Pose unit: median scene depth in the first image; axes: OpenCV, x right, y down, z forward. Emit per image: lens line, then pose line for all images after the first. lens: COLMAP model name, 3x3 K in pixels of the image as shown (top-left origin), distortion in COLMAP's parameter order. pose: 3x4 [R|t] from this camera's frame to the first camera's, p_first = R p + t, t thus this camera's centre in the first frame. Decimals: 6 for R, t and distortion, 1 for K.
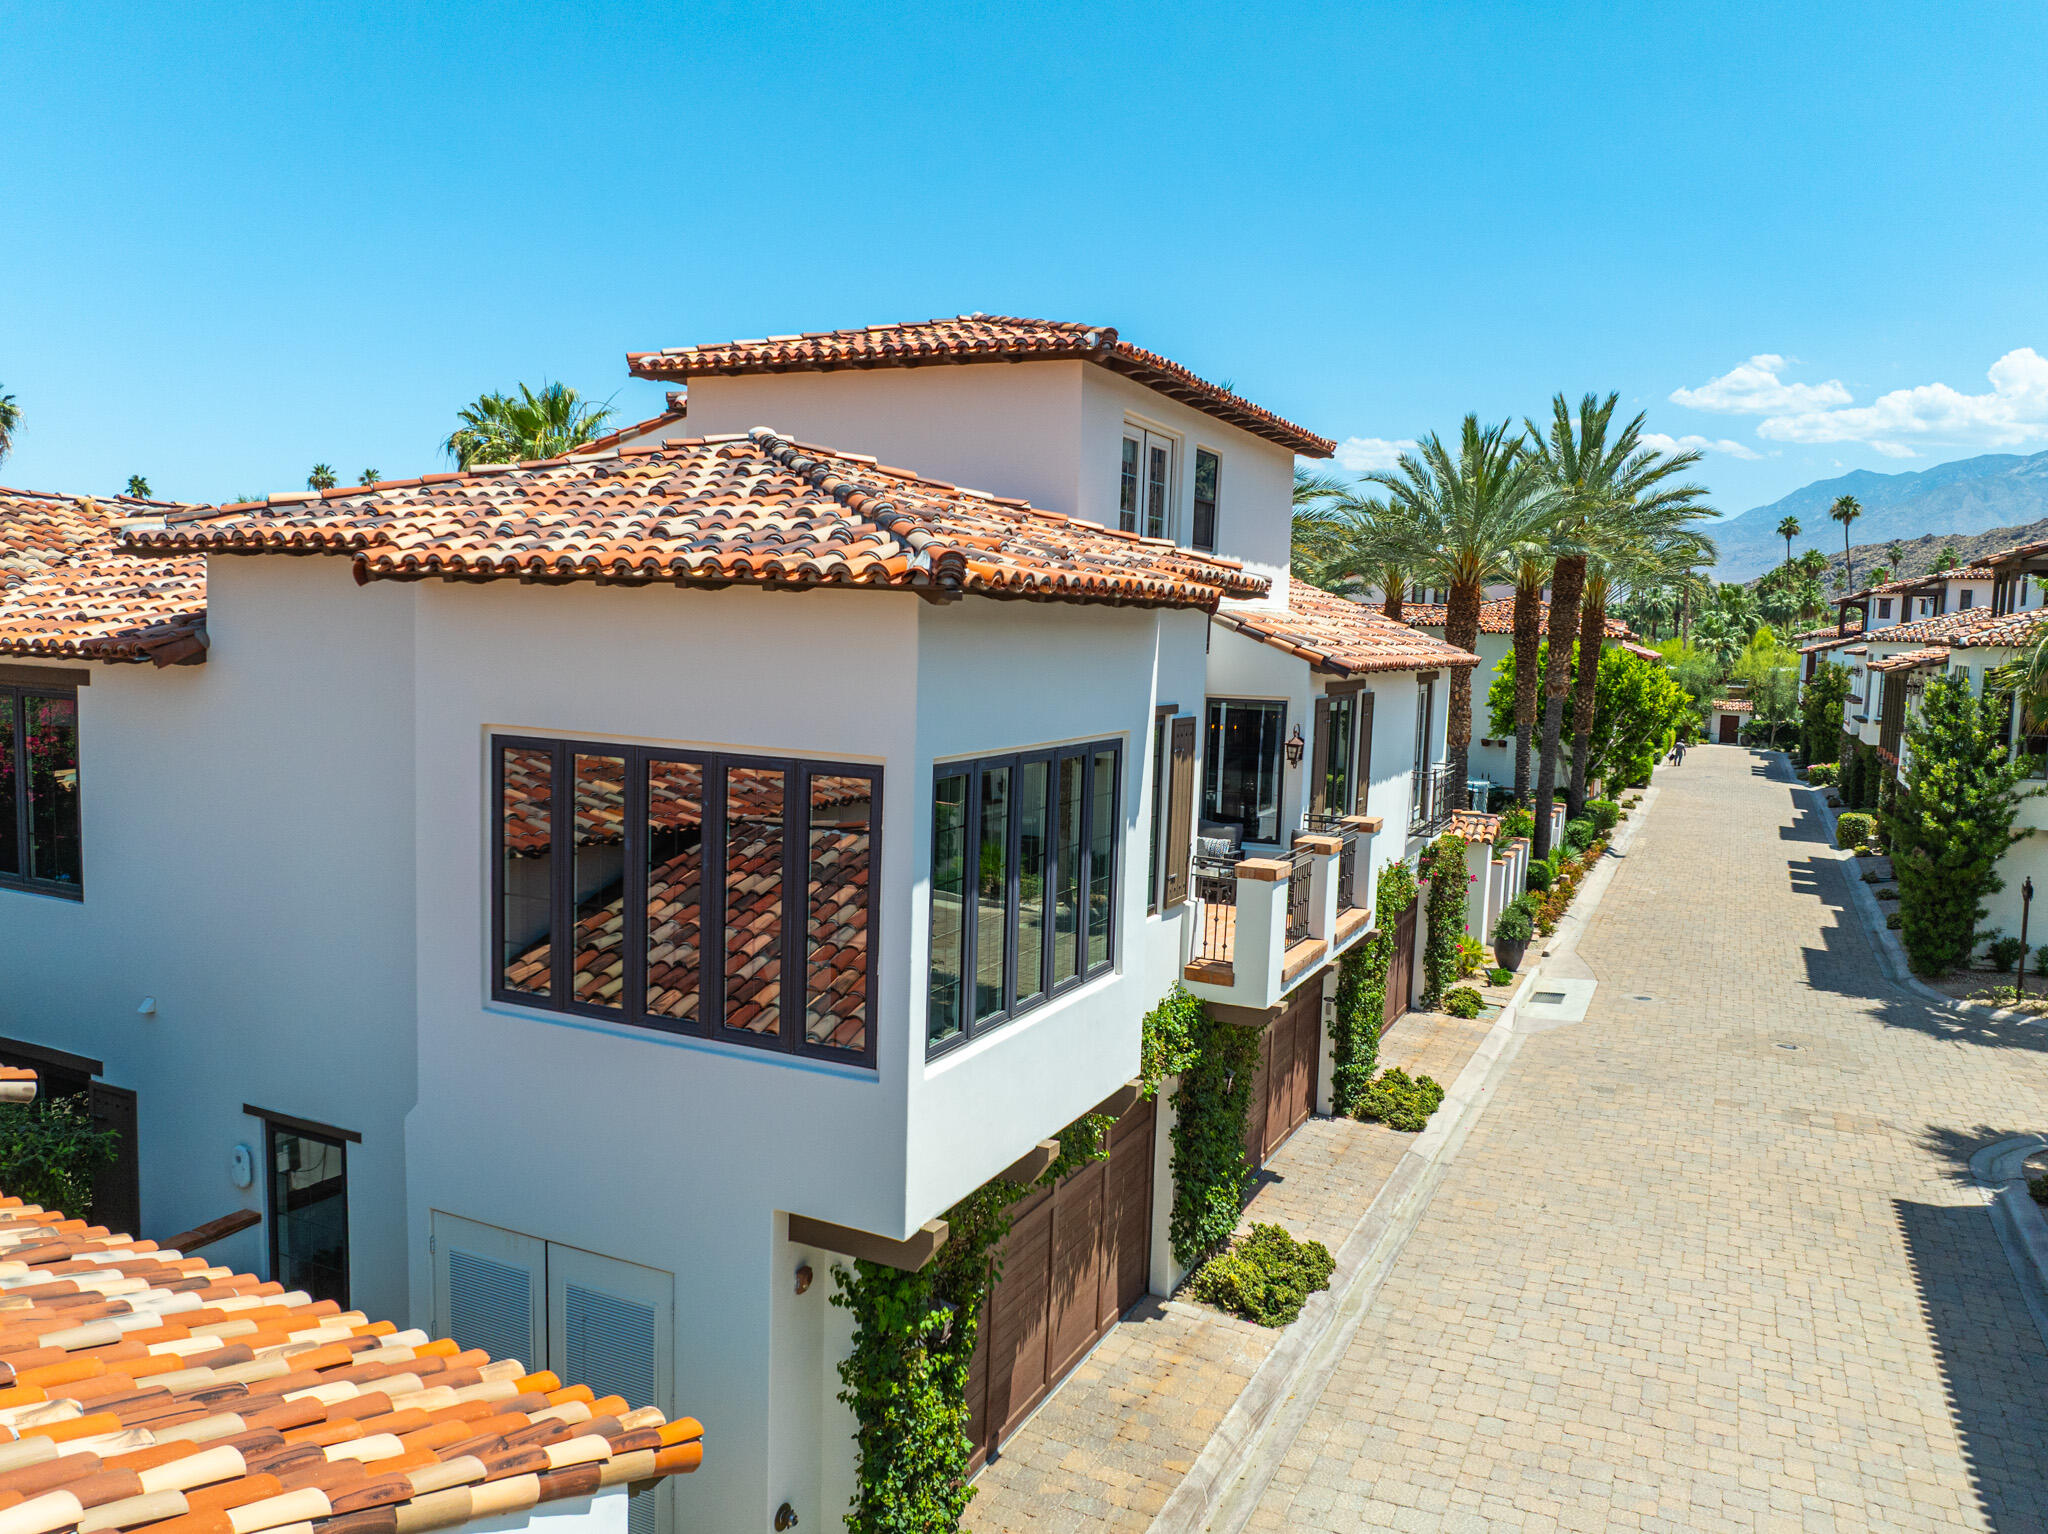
lens RADIAL K [[1525.4, 0, 1025.6], [0, 1525.4, 777.3], [0, 0, 1]] dist [-0.039191, -0.001722]
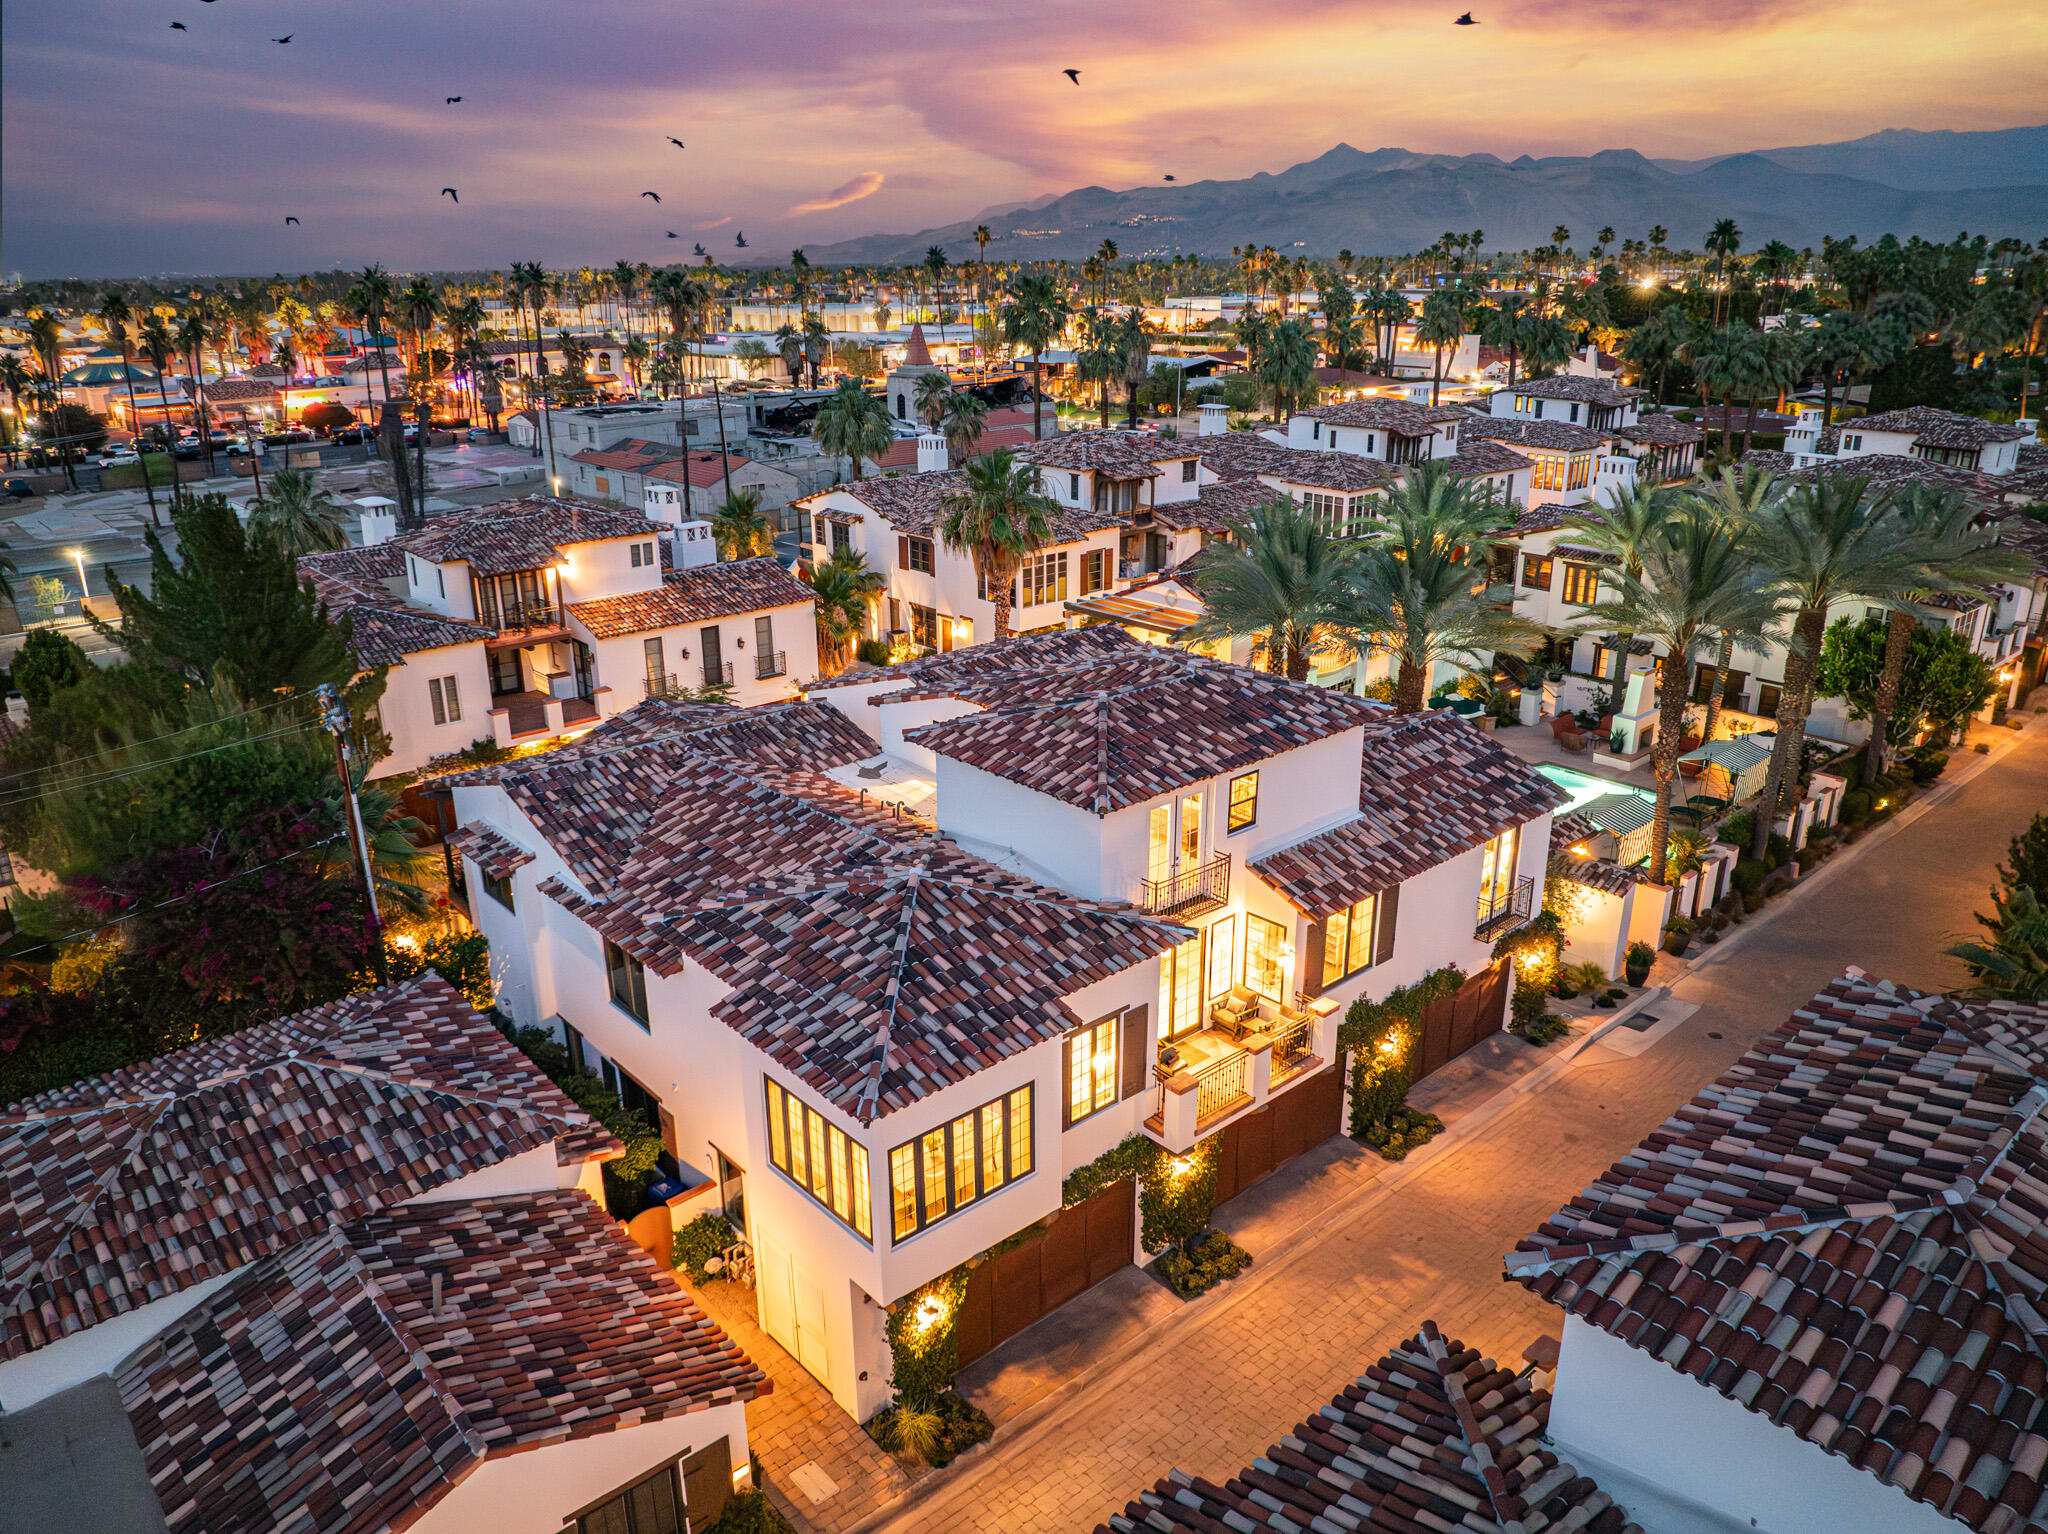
lens RADIAL K [[1481.7, 0, 1024.0], [0, 1481.7, 767.0], [0, 0, 1]] dist [-0.036750, -0.002325]
pose [[0.915120, 0.094730, -0.391895, 0.646783], [0.004375, 0.969616, 0.244594, -0.753479], [0.403158, -0.225548, 0.886900, -0.596917]]
